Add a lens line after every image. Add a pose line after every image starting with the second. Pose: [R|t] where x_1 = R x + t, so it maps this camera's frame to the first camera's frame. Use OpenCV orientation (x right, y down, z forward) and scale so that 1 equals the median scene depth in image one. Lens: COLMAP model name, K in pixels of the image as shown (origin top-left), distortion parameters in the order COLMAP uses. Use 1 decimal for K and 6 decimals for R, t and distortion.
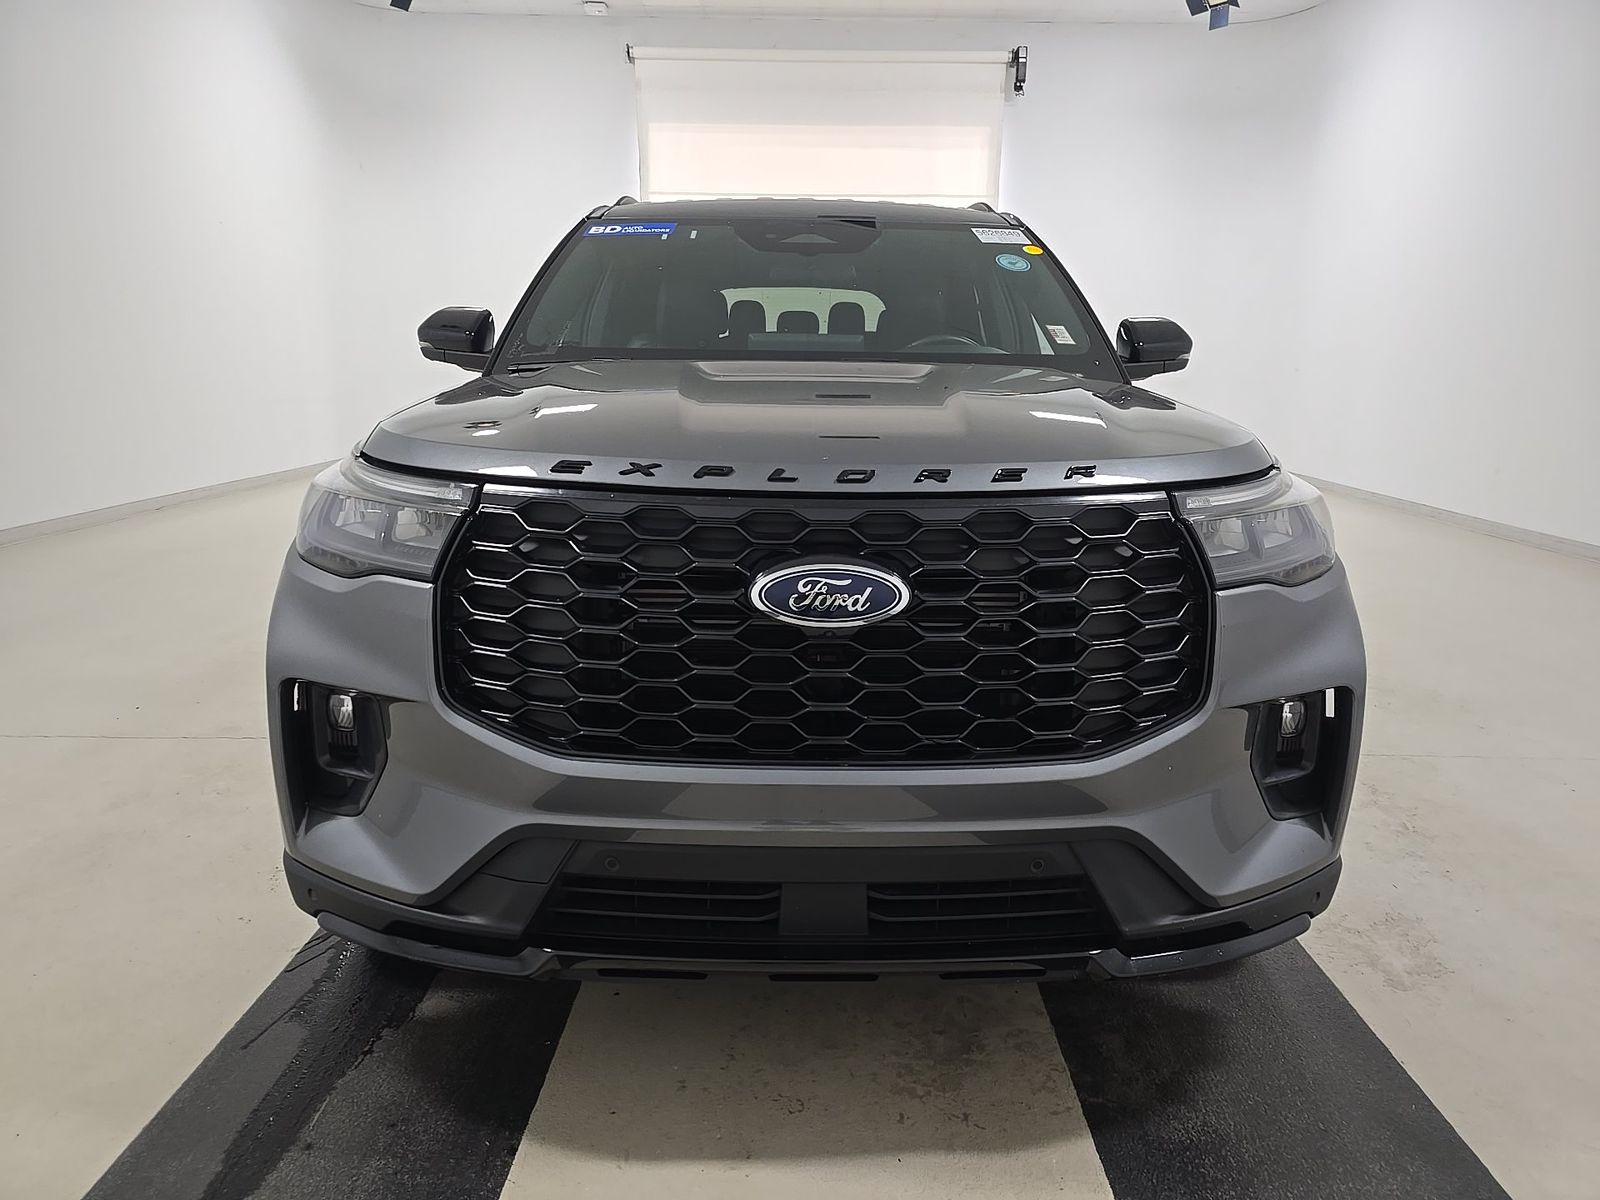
lens RADIAL K [[1131.7, 0, 766.1], [0, 1131.7, 594.3], [0, 0, 1]] dist [0.006447, 0.001415]
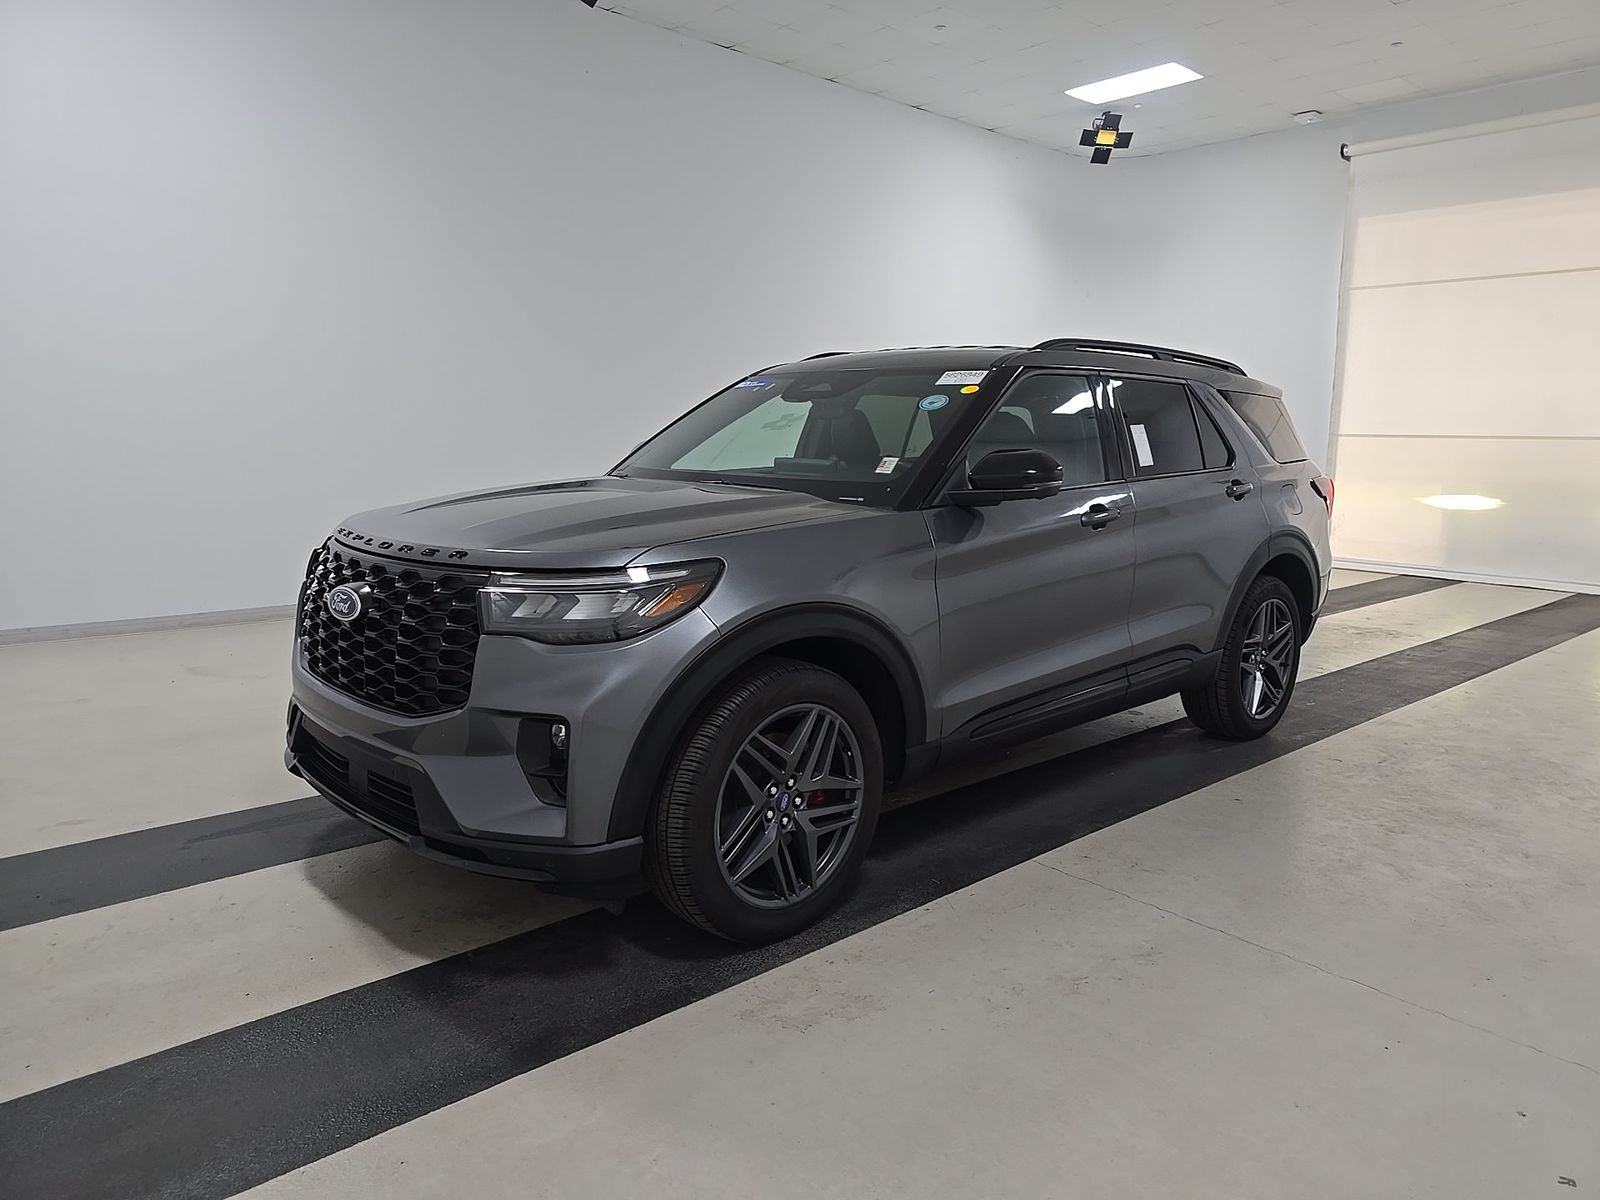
lens RADIAL K [[1088.8, 0, 805.2], [0, 1088.8, 604.0], [0, 0, 1]] dist [0.004493, -0.000622]
pose [[0.667131, 0.115947, -0.735861, 1.544143], [-0.154257, 0.987904, 0.015812, -0.133428], [0.728794, 0.102963, 0.676948, 0.225415]]
